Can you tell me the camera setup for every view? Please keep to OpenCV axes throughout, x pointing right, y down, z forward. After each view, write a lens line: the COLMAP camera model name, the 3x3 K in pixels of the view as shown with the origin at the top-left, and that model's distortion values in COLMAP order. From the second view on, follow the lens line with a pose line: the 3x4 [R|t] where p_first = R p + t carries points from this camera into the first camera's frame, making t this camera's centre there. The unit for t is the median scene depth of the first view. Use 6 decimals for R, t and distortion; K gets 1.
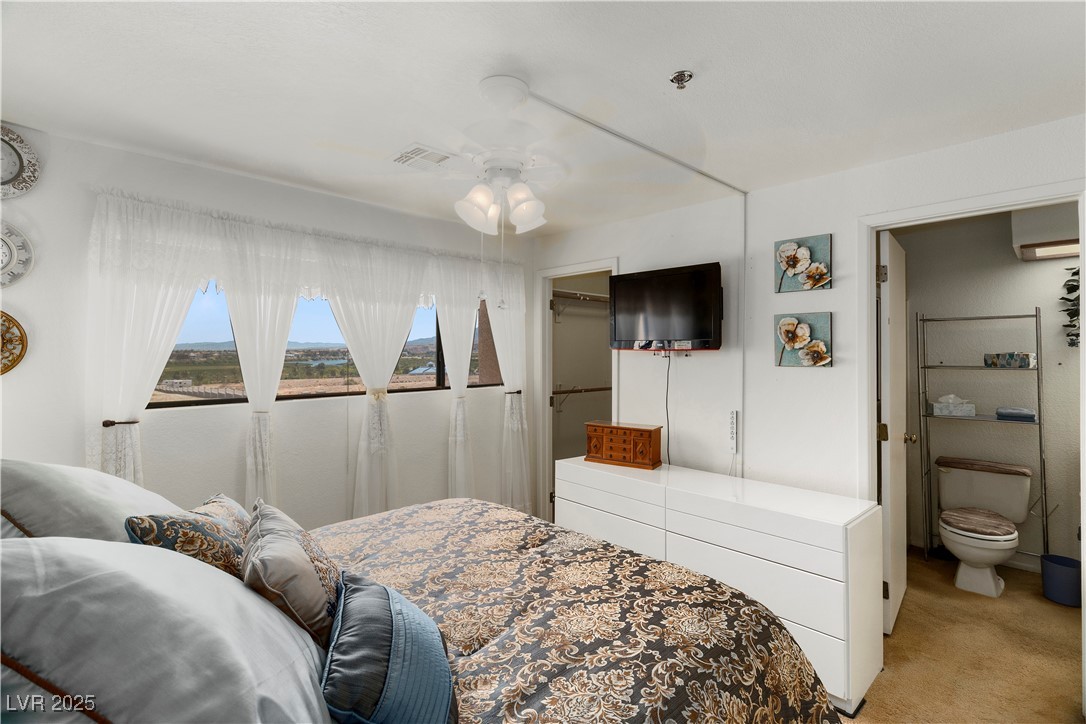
lens RADIAL K [[513.6, 0, 540.5], [0, 513.6, 347.9], [0, 0, 1]] dist [0.000280, 0.000017]
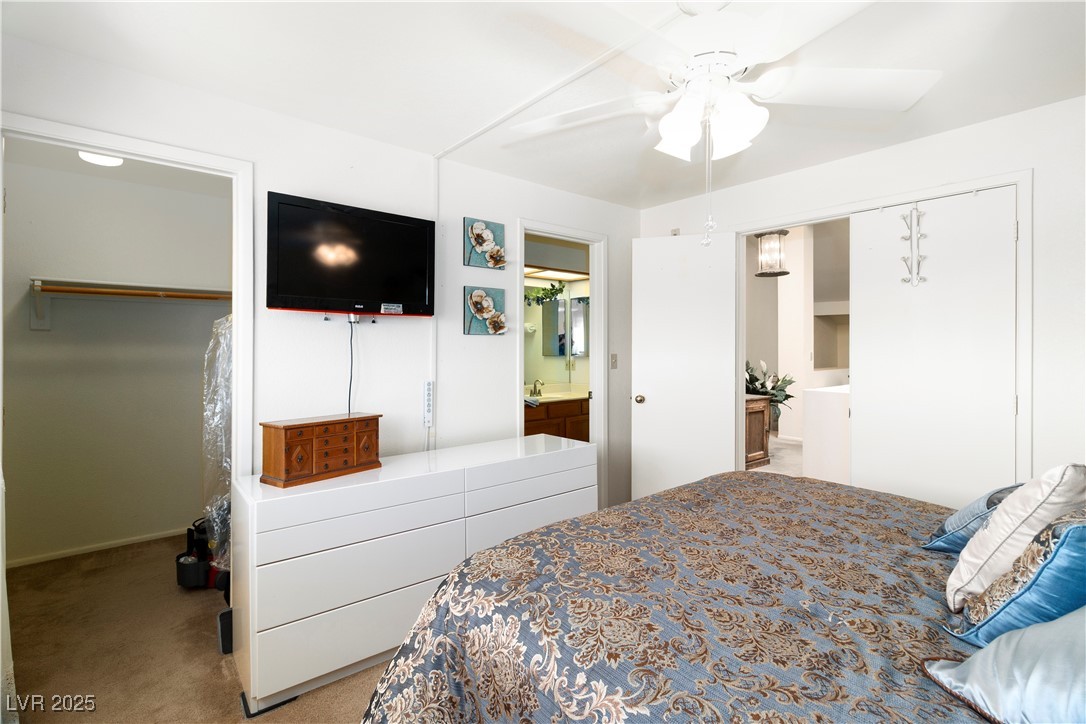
lens RADIAL K [[513.6, 0, 540.5], [0, 513.6, 347.9], [0, 0, 1]] dist [0.000280, 0.000017]
pose [[0.064289, 0.001114, 0.997931, -0.607321], [-0.006855, 0.999976, -0.000675, 0.064999], [-0.997908, -0.006798, 0.064295, 0.802746]]
